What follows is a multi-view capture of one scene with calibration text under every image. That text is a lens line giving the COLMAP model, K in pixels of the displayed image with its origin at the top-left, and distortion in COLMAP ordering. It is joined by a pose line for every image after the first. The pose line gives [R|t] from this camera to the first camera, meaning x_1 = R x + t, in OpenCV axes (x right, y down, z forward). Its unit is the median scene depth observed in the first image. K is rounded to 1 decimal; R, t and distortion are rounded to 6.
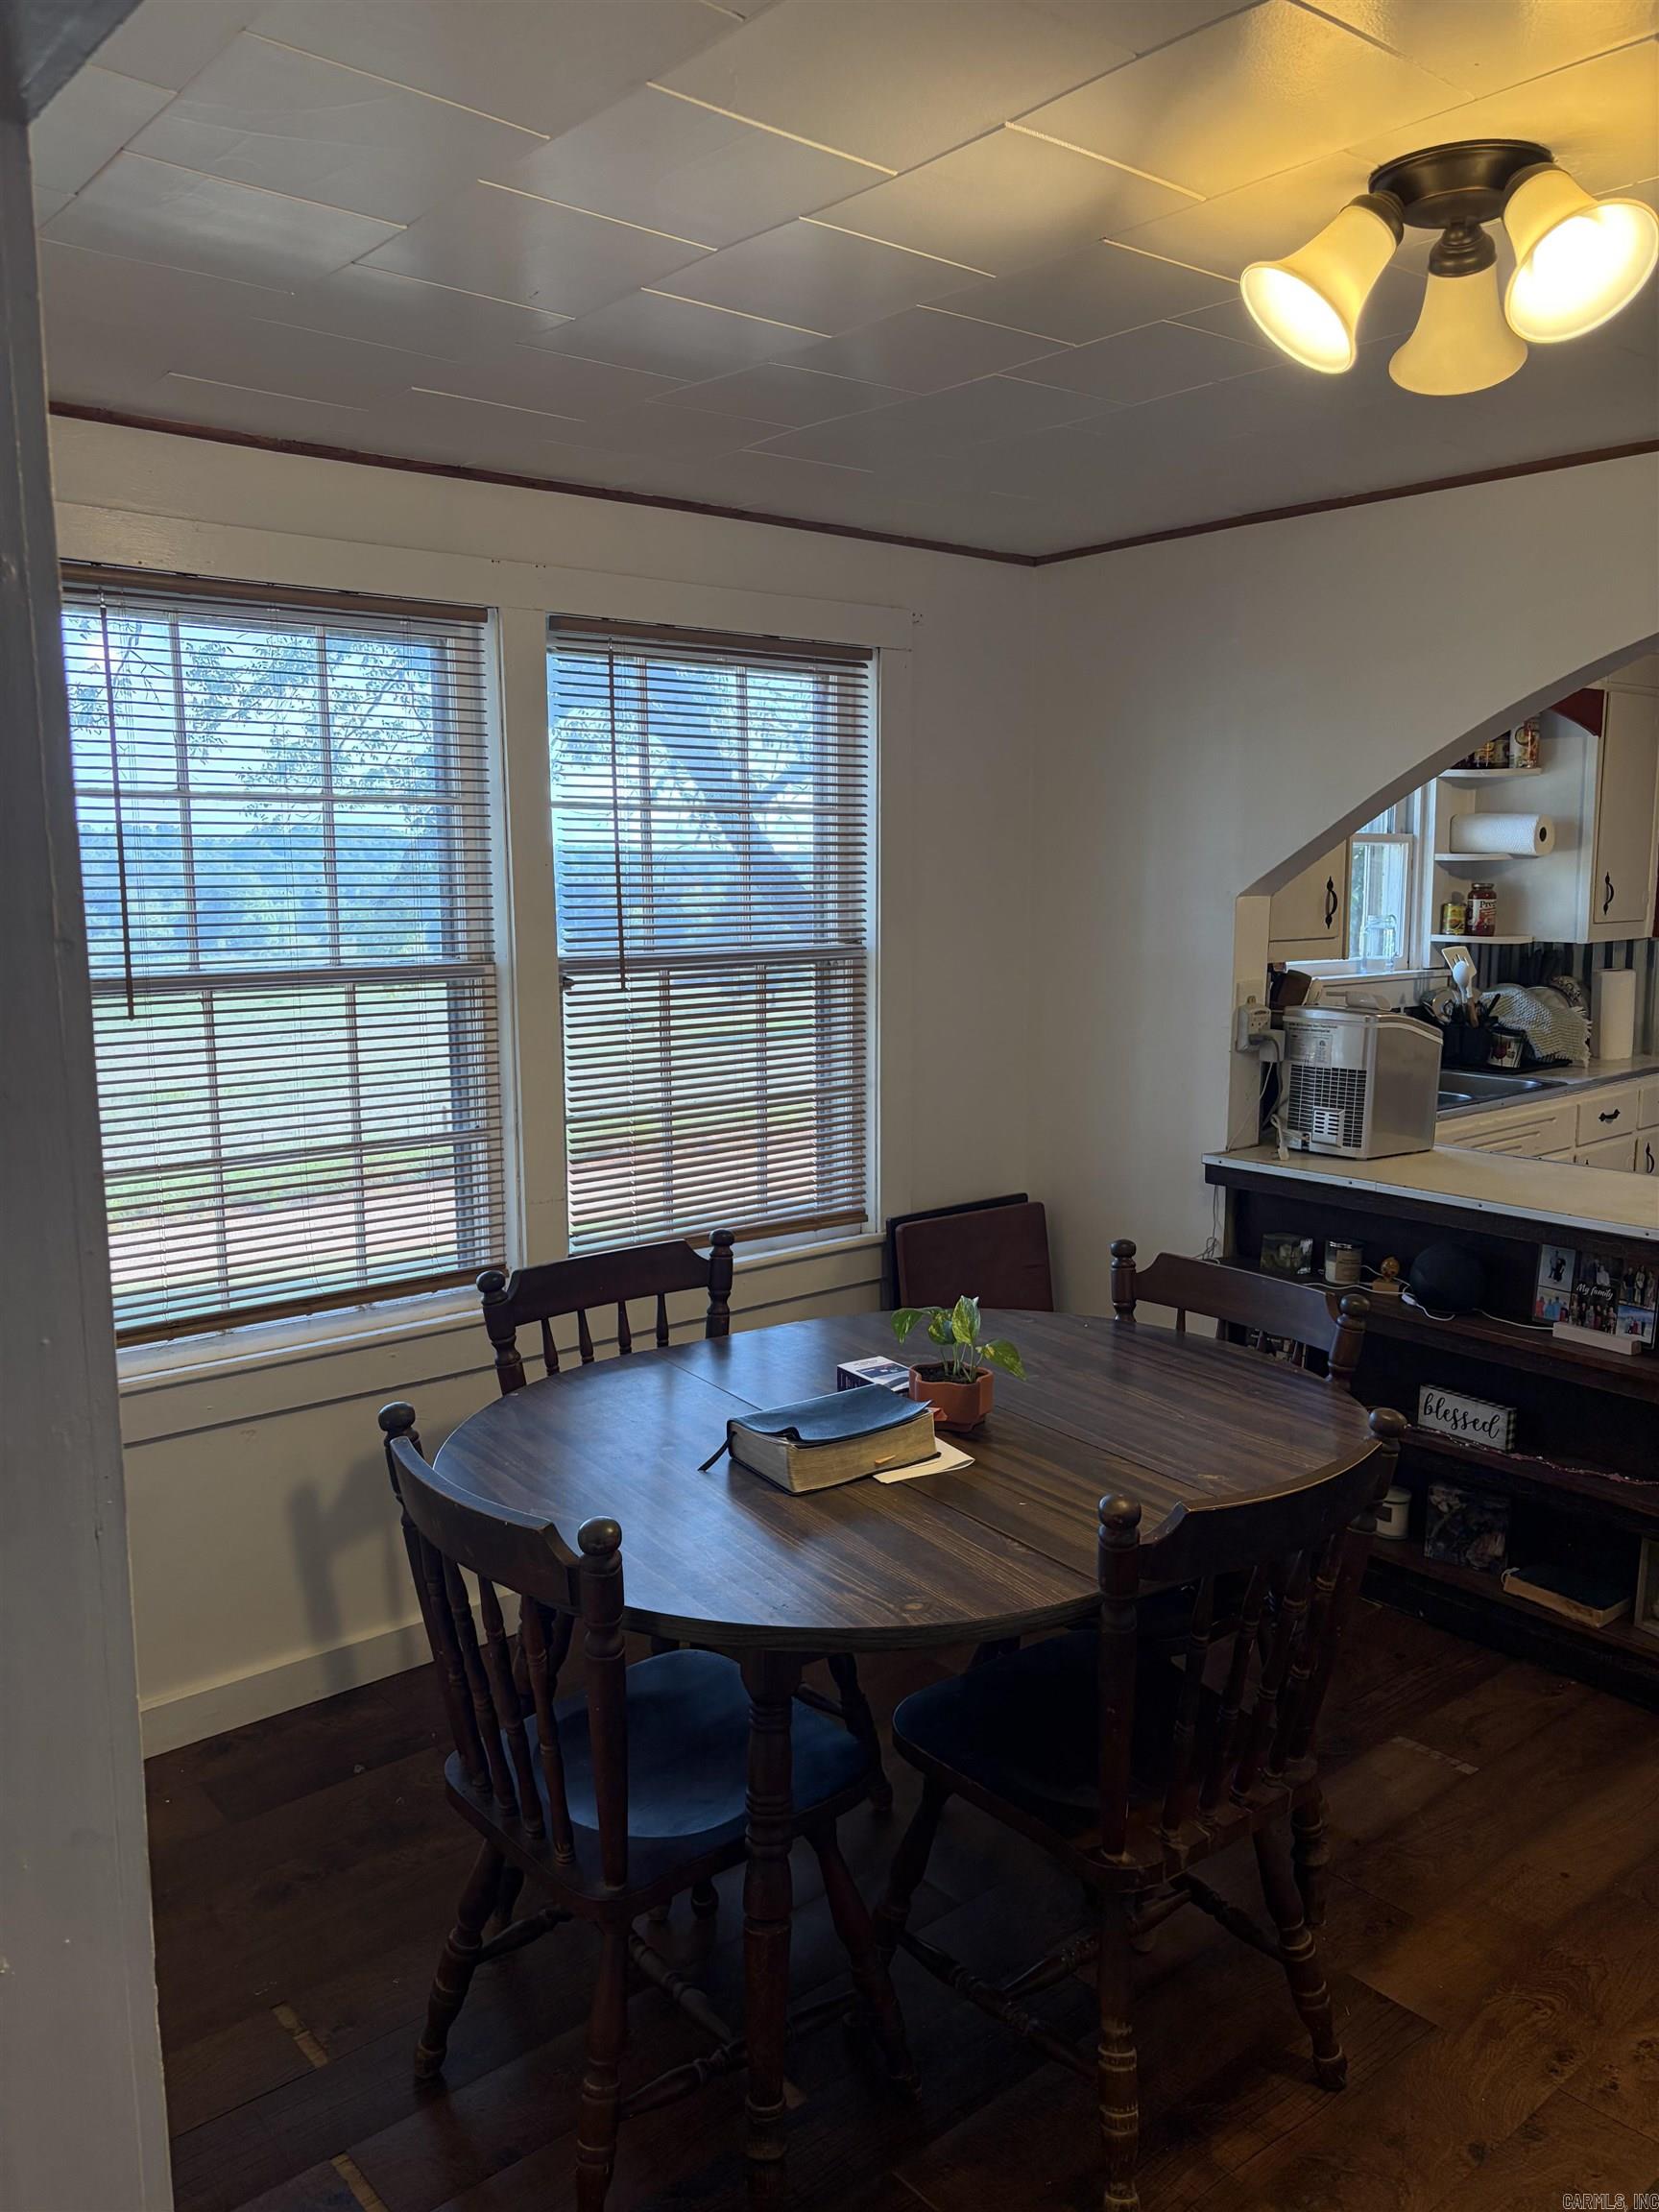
lens RADIAL K [[1686.0, 0, 826.3], [0, 1686.0, 1093.5], [0, 0, 1]] dist [0.023356, -0.004252]
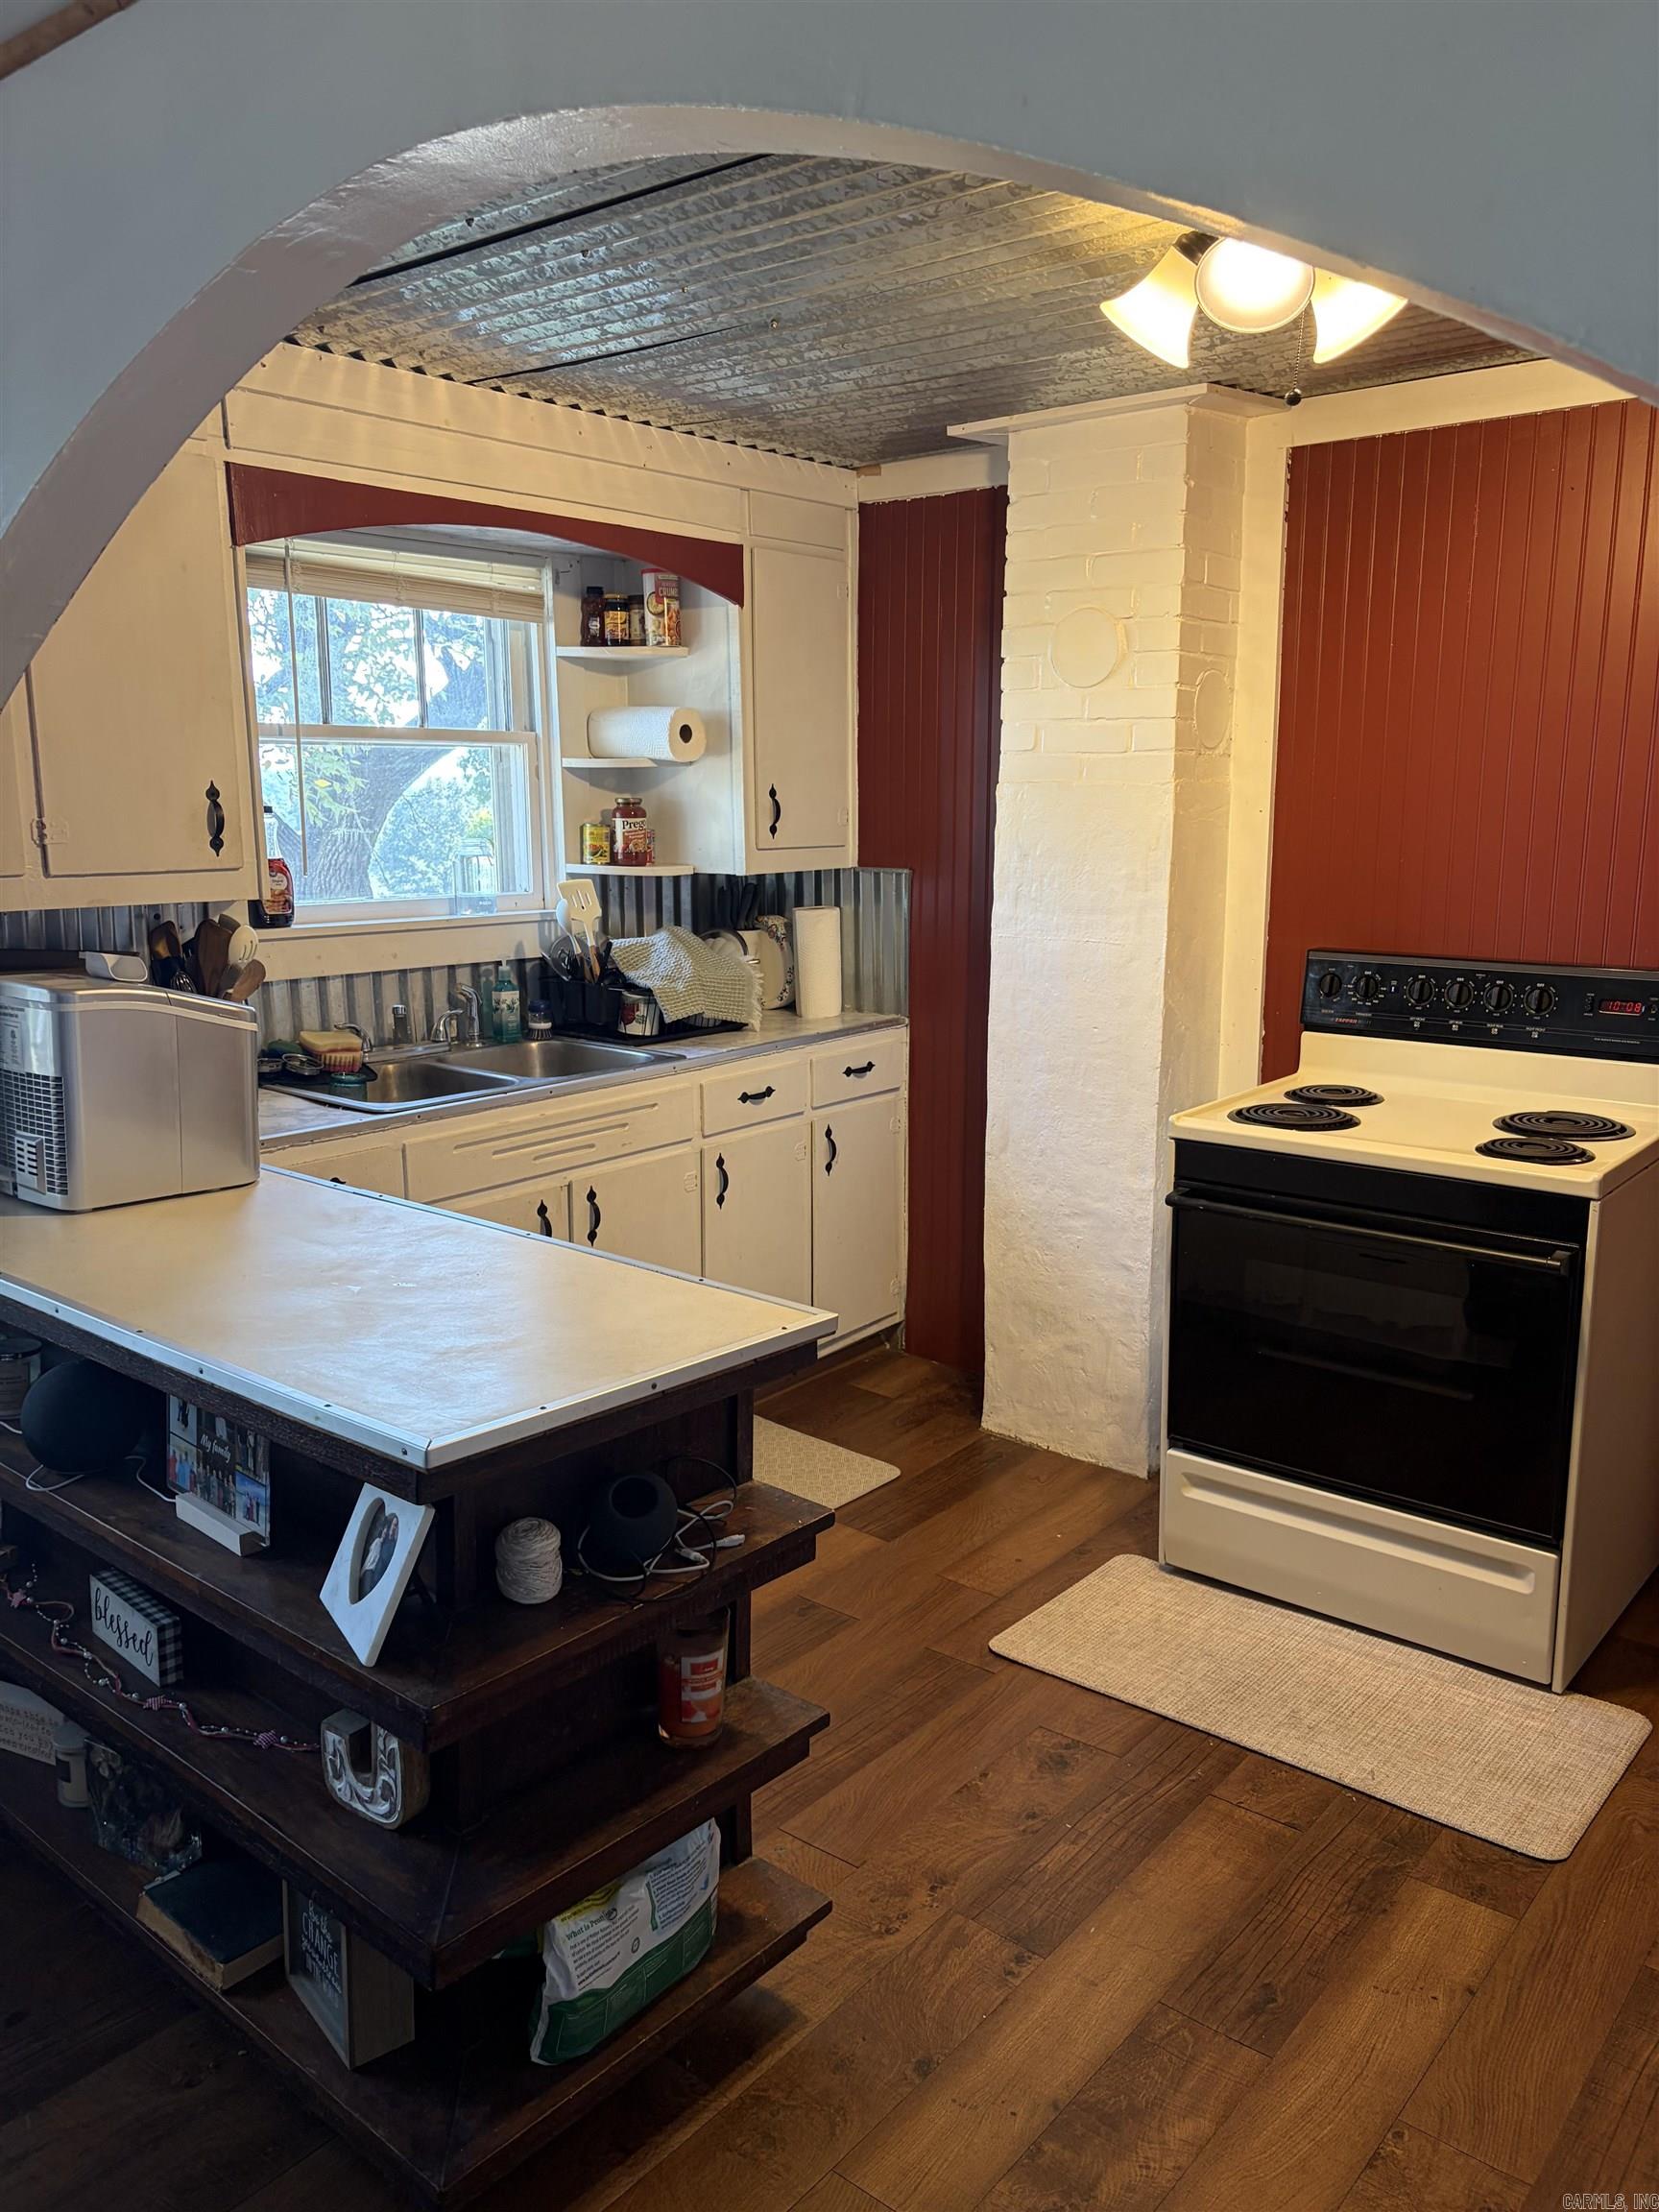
lens RADIAL K [[1686.0, 0, 834.0], [0, 1686.0, 1114.7], [0, 0, 1]] dist [0.023356, -0.004252]
pose [[0.982416, -0.032722, 0.183818, 0.339630], [0.022729, 0.998160, 0.056209, -0.020238], [-0.185319, -0.051043, 0.981352, 0.216036]]
